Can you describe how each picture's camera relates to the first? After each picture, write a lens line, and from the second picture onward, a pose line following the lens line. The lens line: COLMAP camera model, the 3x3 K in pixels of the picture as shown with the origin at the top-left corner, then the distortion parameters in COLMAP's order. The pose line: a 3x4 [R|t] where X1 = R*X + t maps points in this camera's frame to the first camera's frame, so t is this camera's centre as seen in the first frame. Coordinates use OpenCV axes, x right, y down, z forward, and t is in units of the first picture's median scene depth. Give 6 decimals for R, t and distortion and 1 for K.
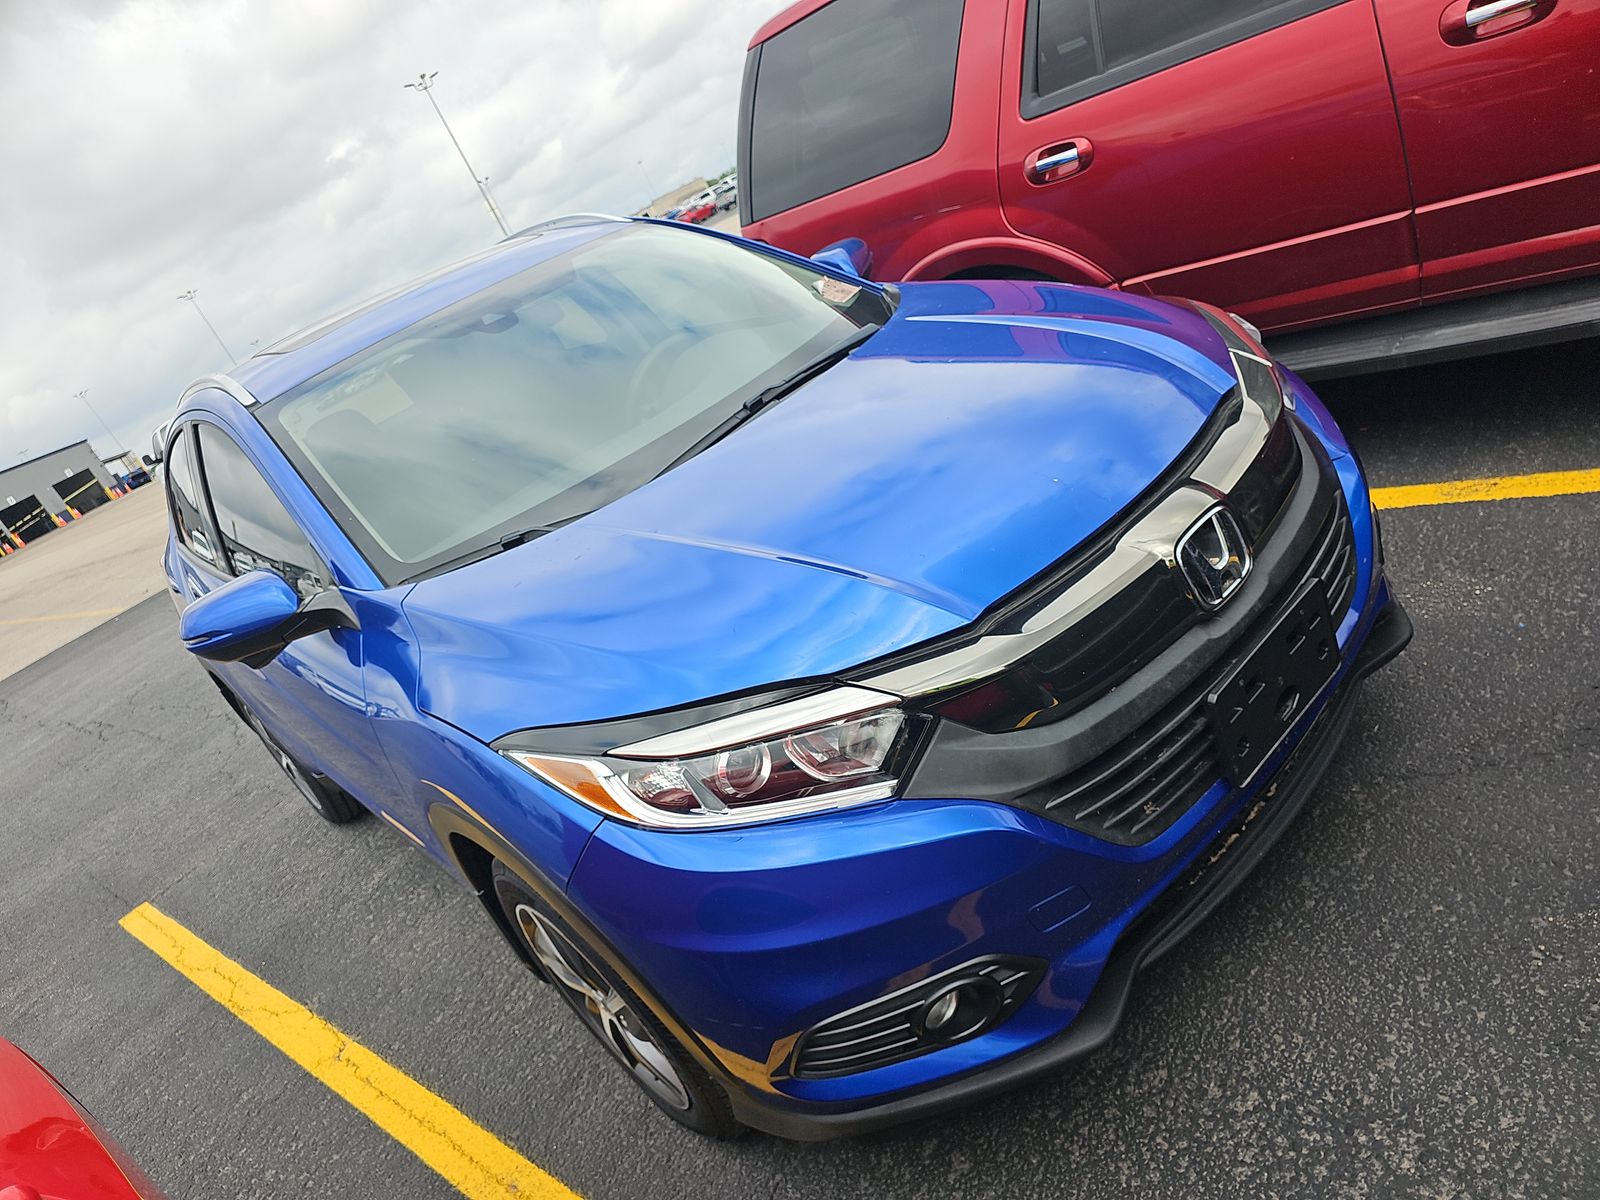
lens RADIAL K [[1129.5, 0, 864.2], [0, 1129.5, 591.8], [0, 0, 1]] dist [0.049494, -0.052366]
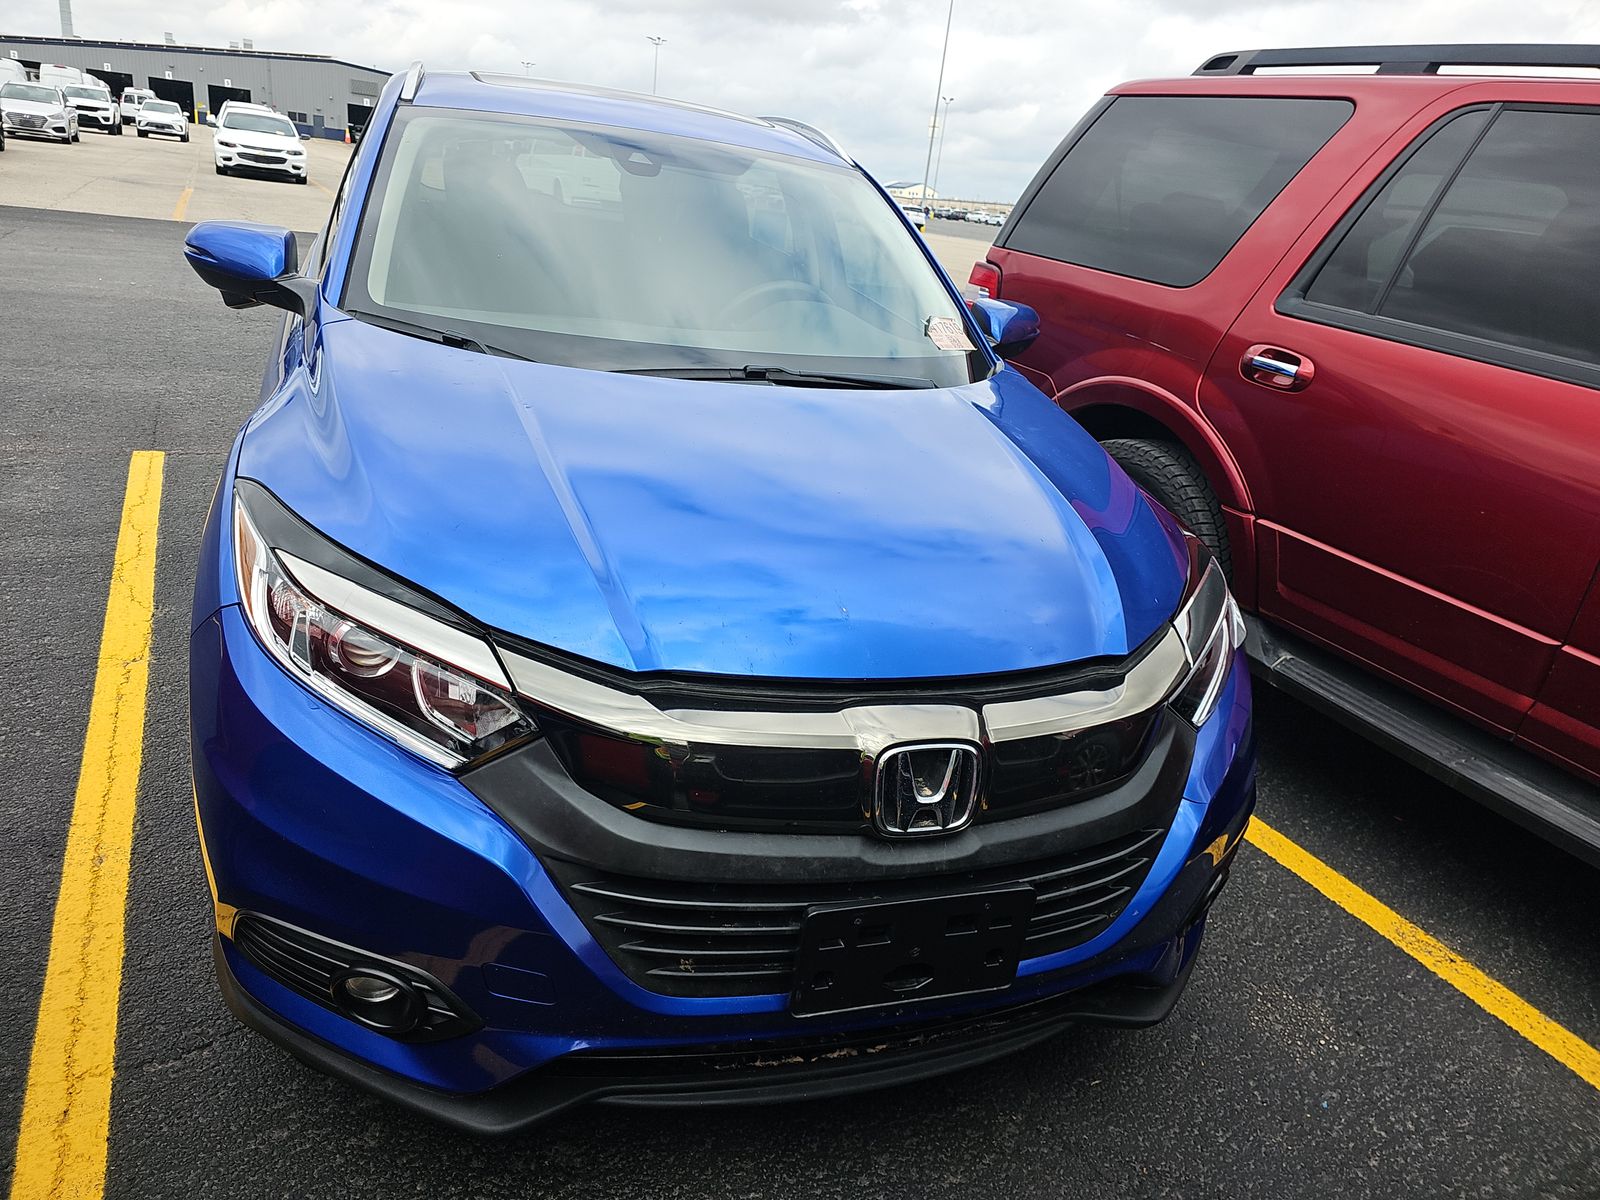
lens RADIAL K [[1129.5, 0, 864.2], [0, 1129.5, 591.8], [0, 0, 1]] dist [0.049494, -0.052366]
pose [[0.783222, 0.598793, -0.167364, 0.255892], [-0.599296, 0.798756, 0.053229, -0.132206], [0.165556, 0.058611, 0.984457, 0.100787]]
